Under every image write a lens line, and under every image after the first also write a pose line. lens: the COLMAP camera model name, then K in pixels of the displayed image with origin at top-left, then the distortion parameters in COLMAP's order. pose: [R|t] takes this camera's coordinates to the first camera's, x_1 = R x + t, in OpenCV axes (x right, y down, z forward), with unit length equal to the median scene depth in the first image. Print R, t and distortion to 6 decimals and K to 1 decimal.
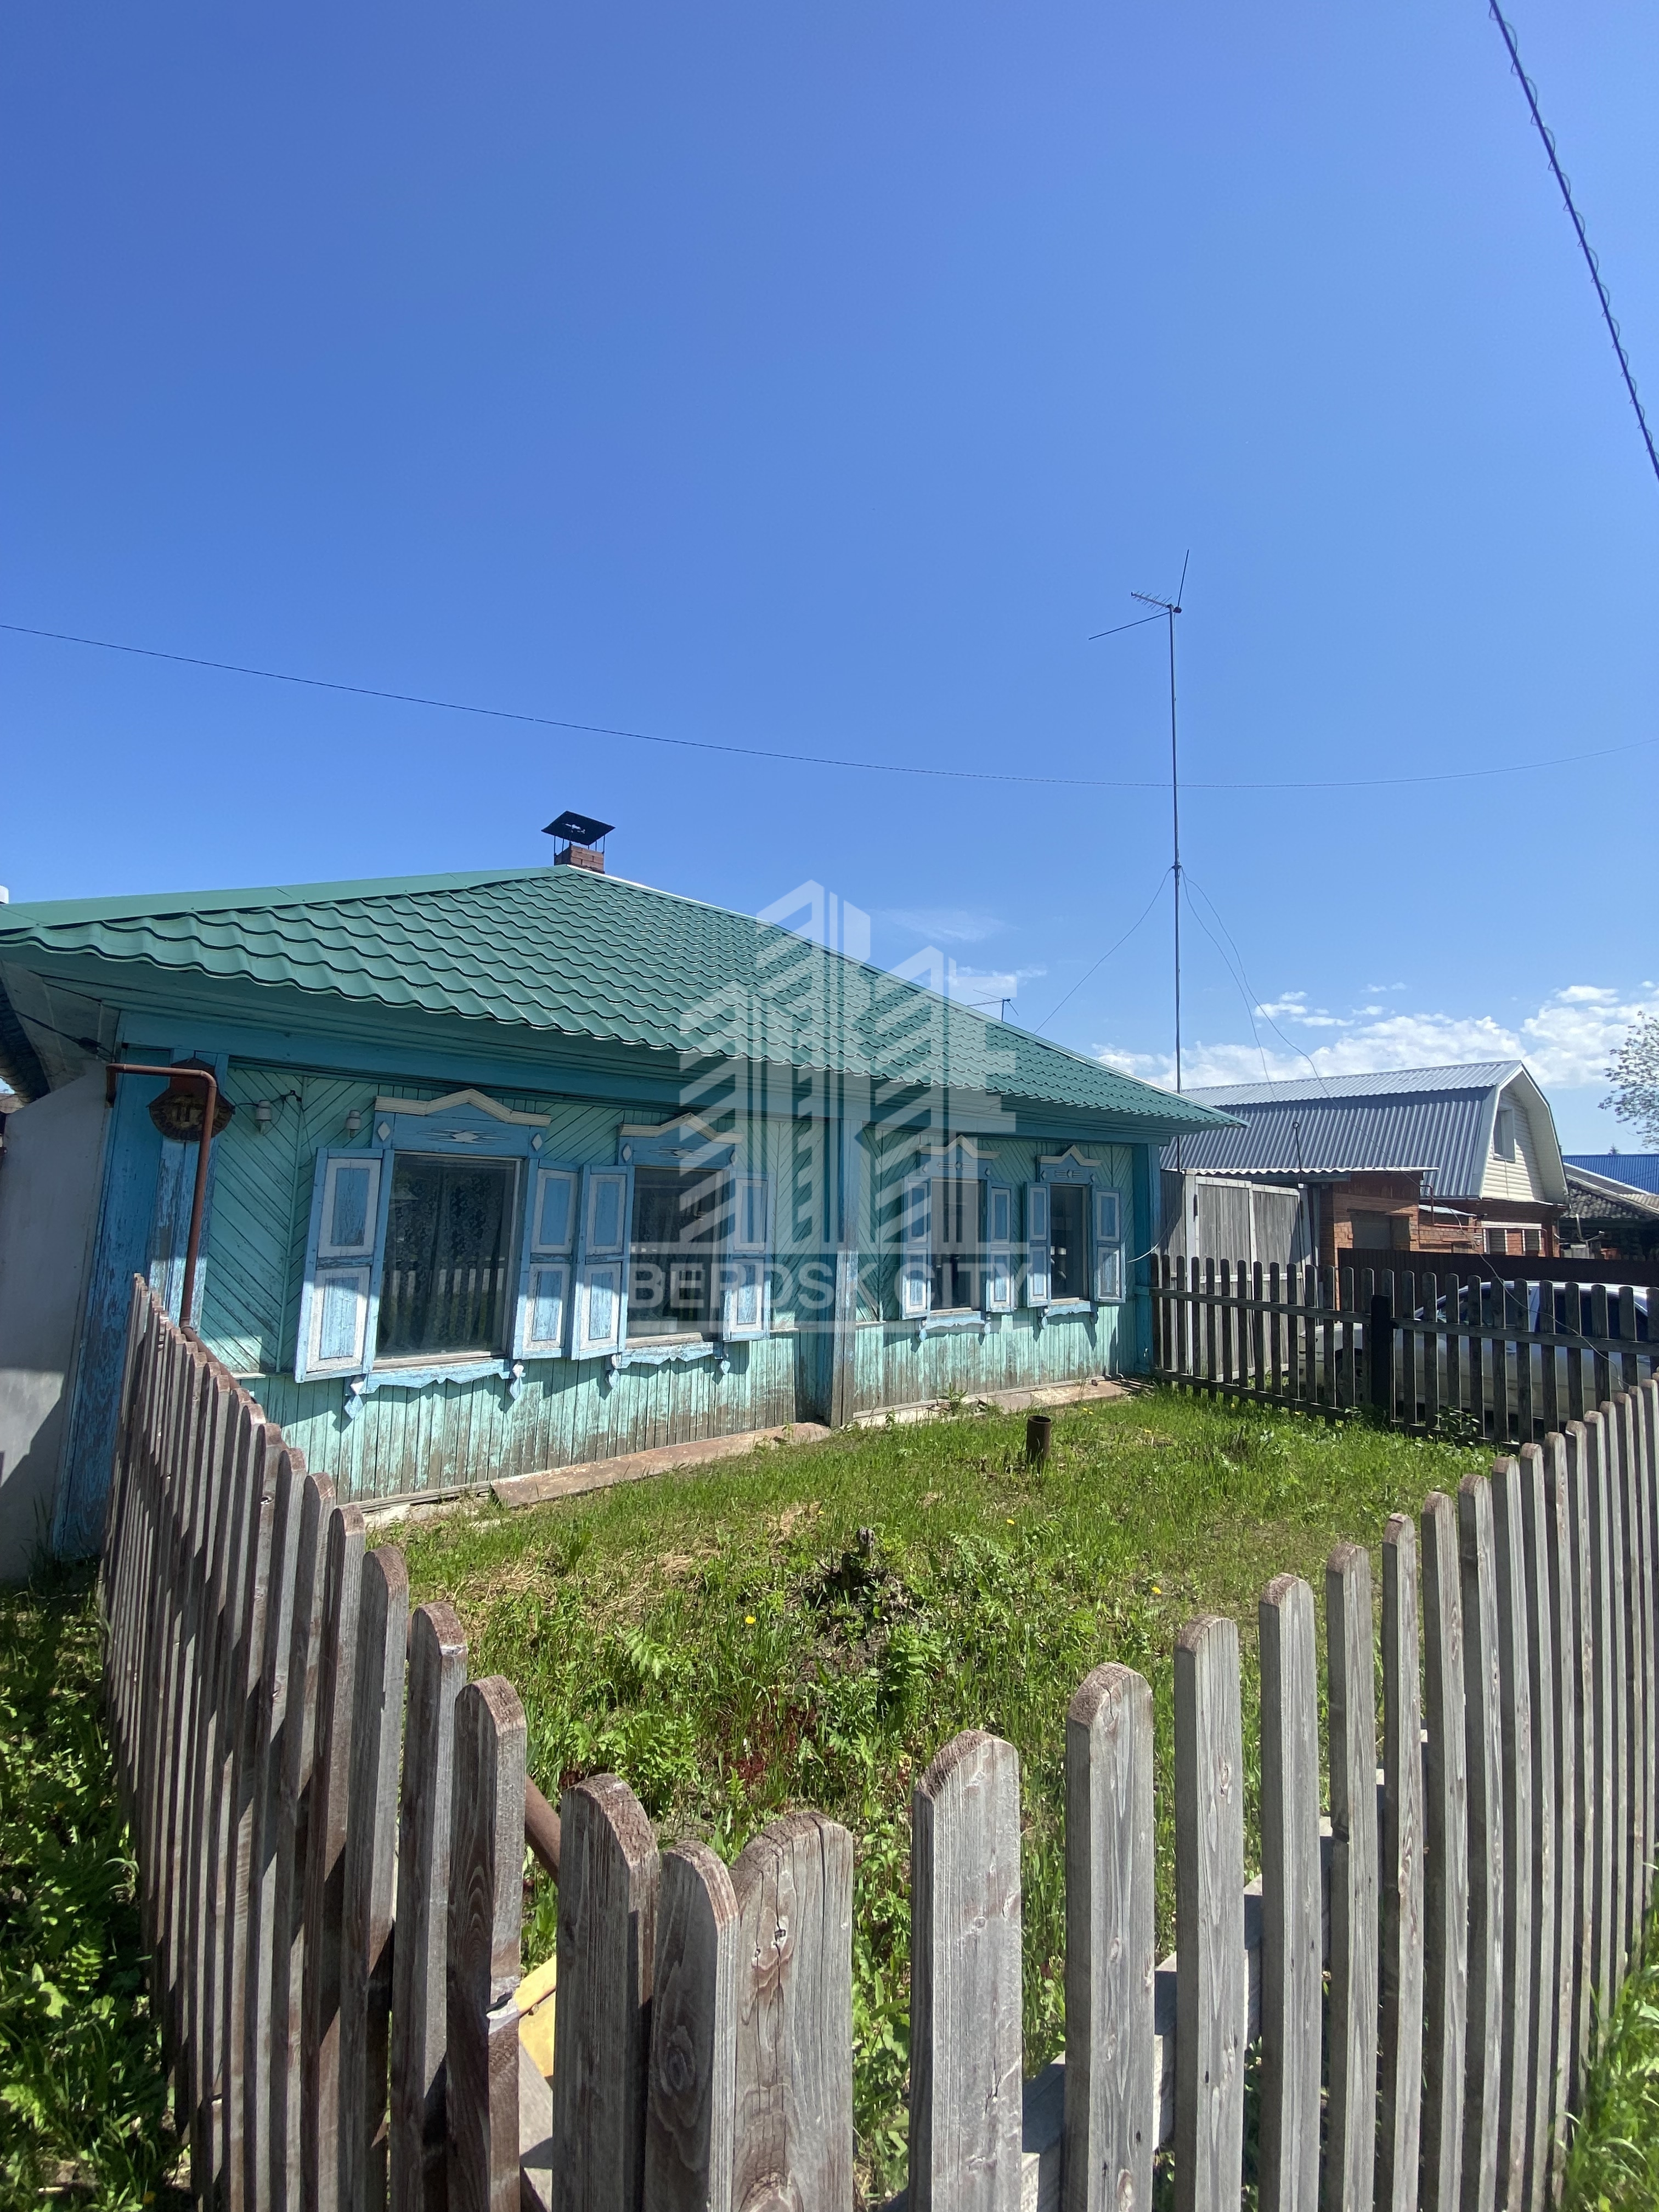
lens RADIAL K [[893.7, 0, 823.8], [0, 893.7, 1097.0], [0, 0, 1]] dist [0.022600, -0.022916]
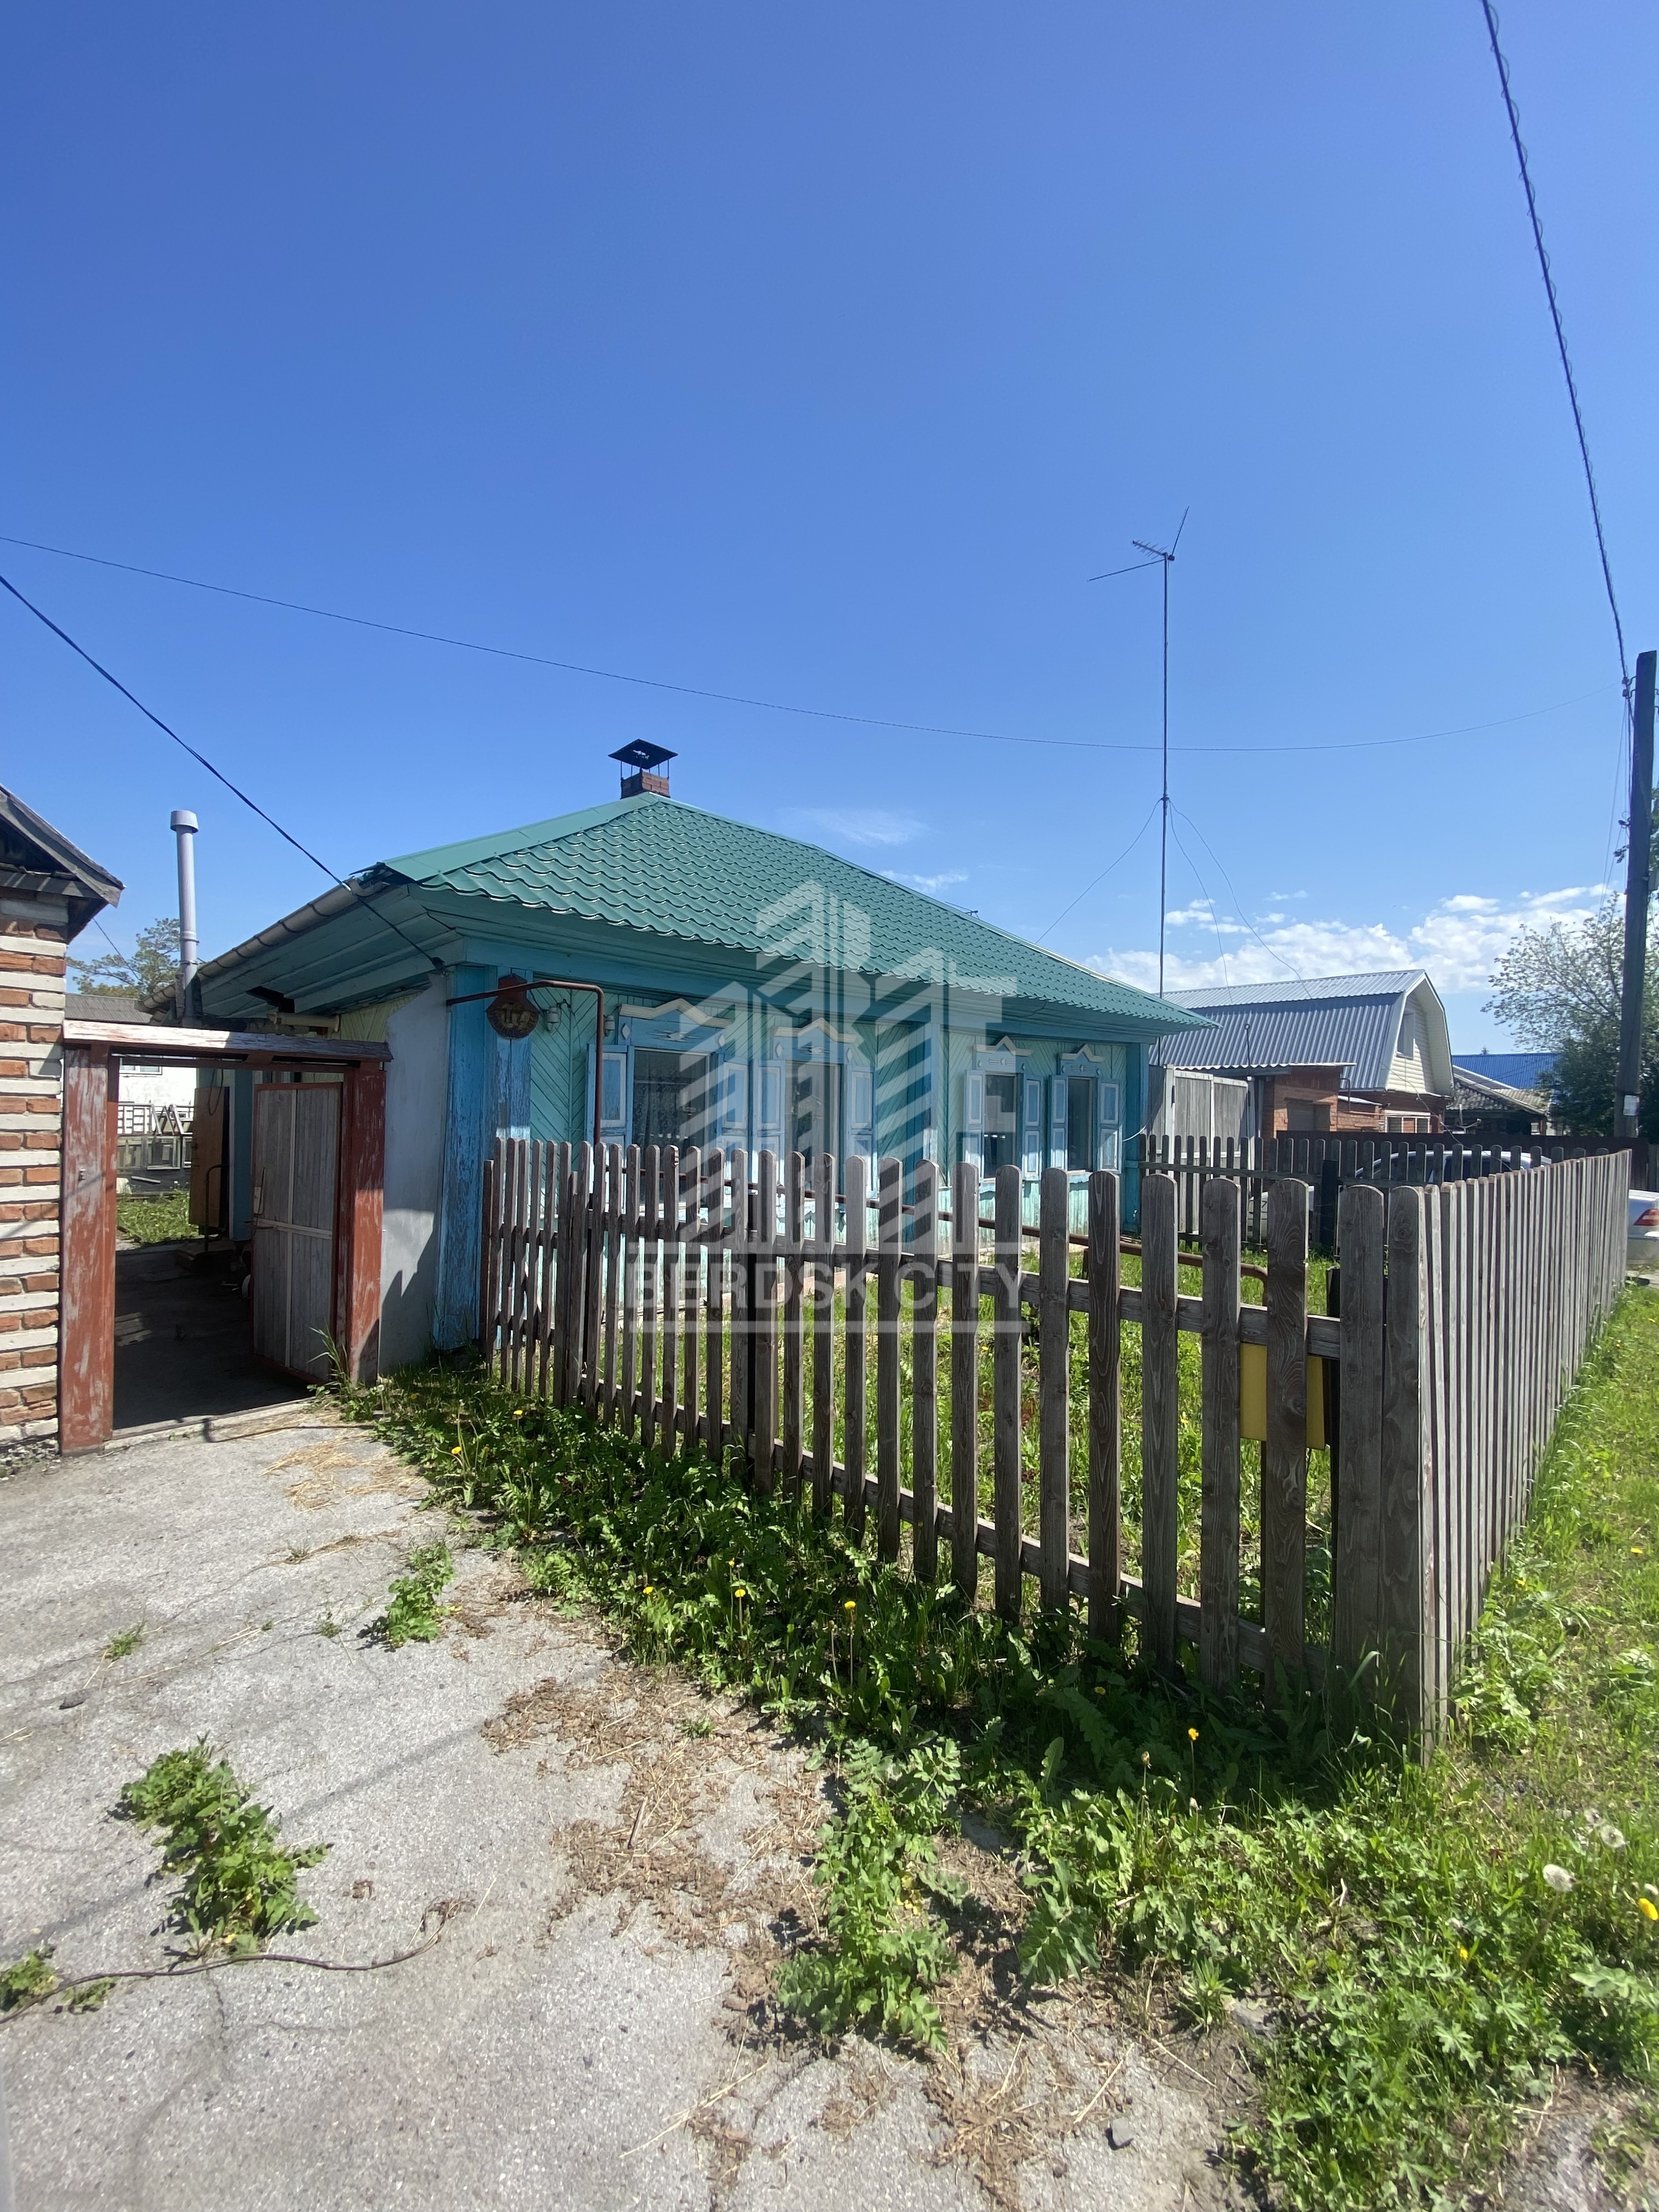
lens RADIAL K [[893.7, 0, 823.8], [0, 893.7, 1097.0], [0, 0, 1]] dist [0.022600, -0.022916]
pose [[0.996010, -0.010908, 0.088572, -0.158982], [0.001595, 0.994519, 0.104541, -0.000306], [-0.089227, -0.103983, 0.990569, -0.140688]]
